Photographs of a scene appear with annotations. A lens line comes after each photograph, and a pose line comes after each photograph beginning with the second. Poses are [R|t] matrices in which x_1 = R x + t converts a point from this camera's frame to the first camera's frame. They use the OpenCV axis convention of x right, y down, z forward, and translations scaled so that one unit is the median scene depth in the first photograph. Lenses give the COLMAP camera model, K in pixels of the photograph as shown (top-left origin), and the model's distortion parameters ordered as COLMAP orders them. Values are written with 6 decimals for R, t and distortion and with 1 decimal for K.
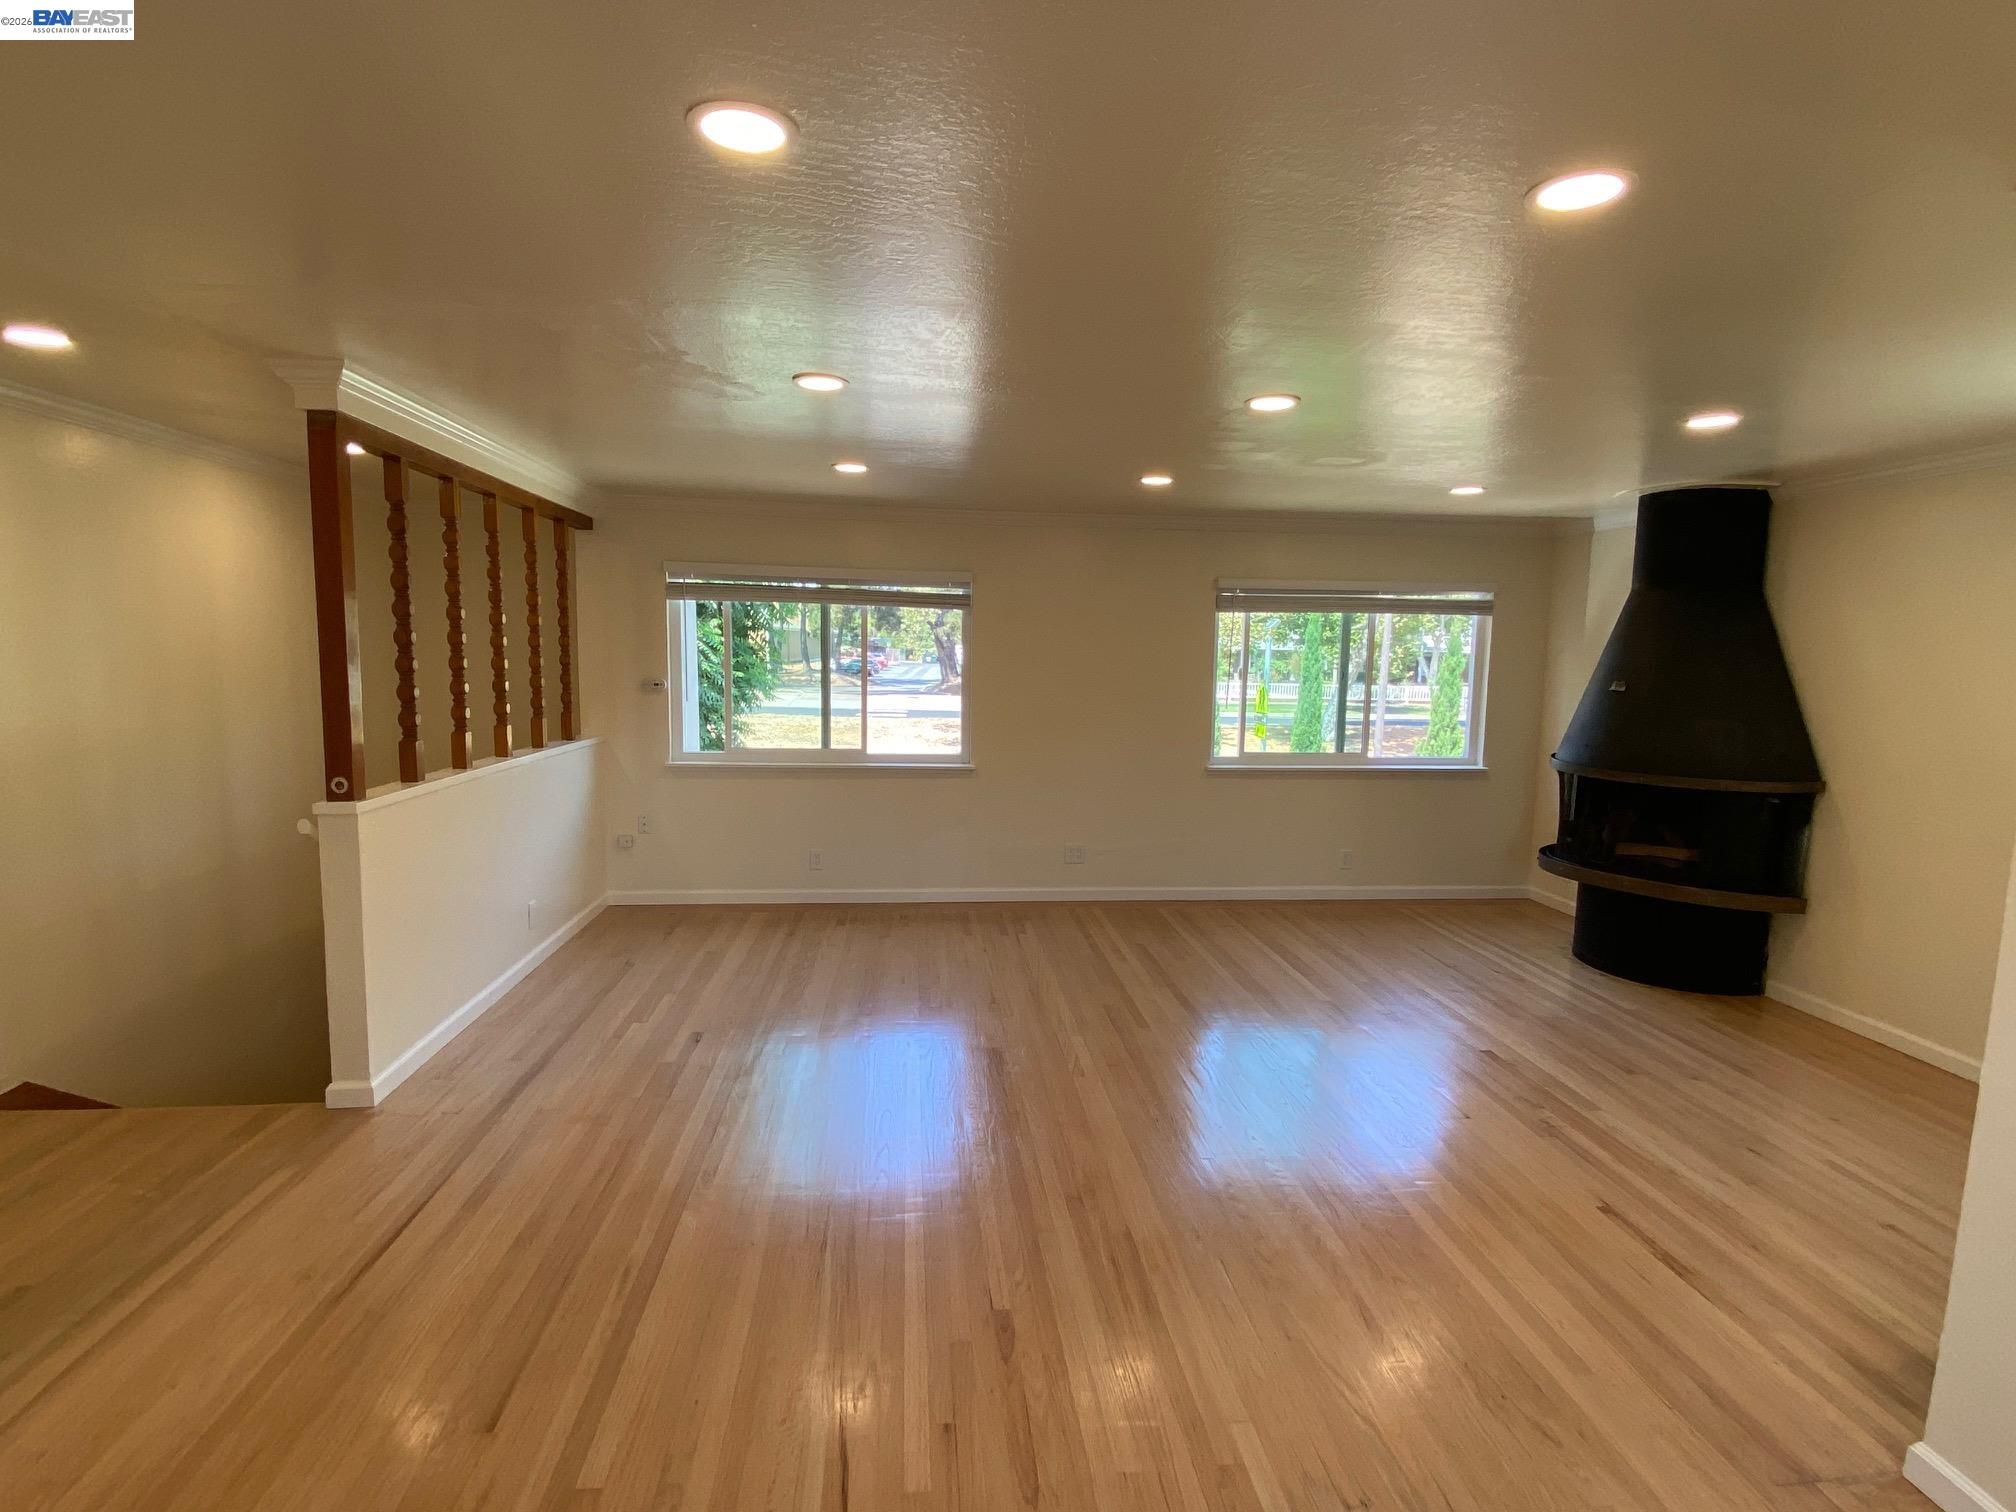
lens RADIAL K [[983.5, 0, 989.4], [0, 983.5, 752.9], [0, 0, 1]] dist [0.028646, -0.009396]
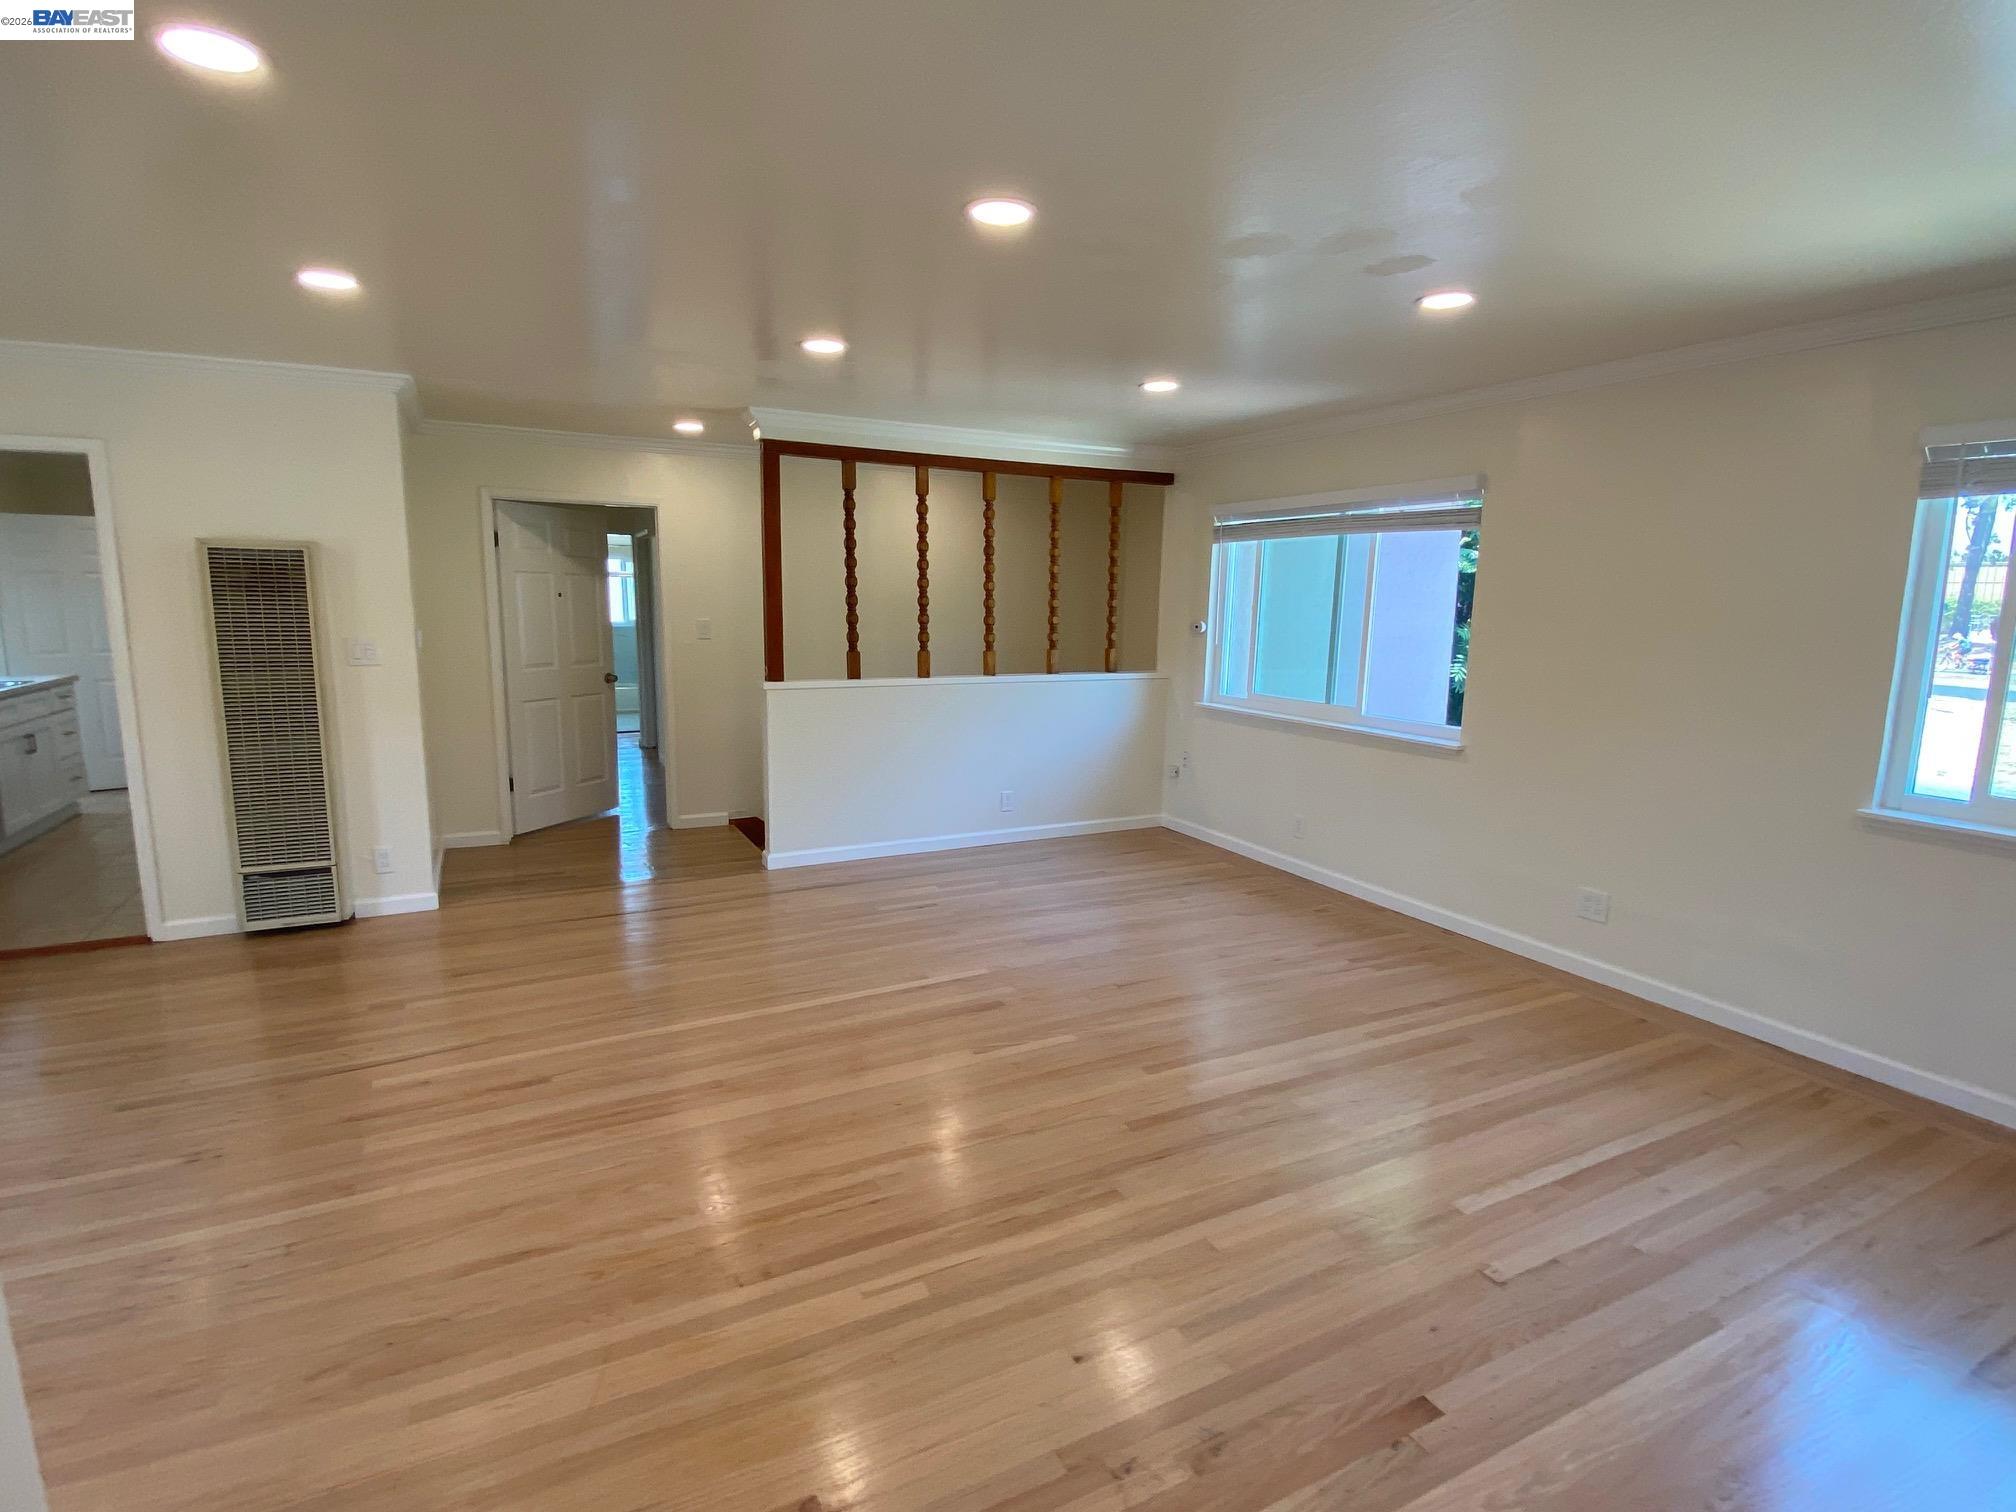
lens RADIAL K [[983.5, 0, 1000.3], [0, 983.5, 749.6], [0, 0, 1]] dist [0.028646, -0.009396]
pose [[0.365184, 0.135544, -0.921015, 0.587665], [-0.099544, 0.989357, 0.106133, -0.030345], [0.925598, 0.052924, 0.374790, 0.440520]]
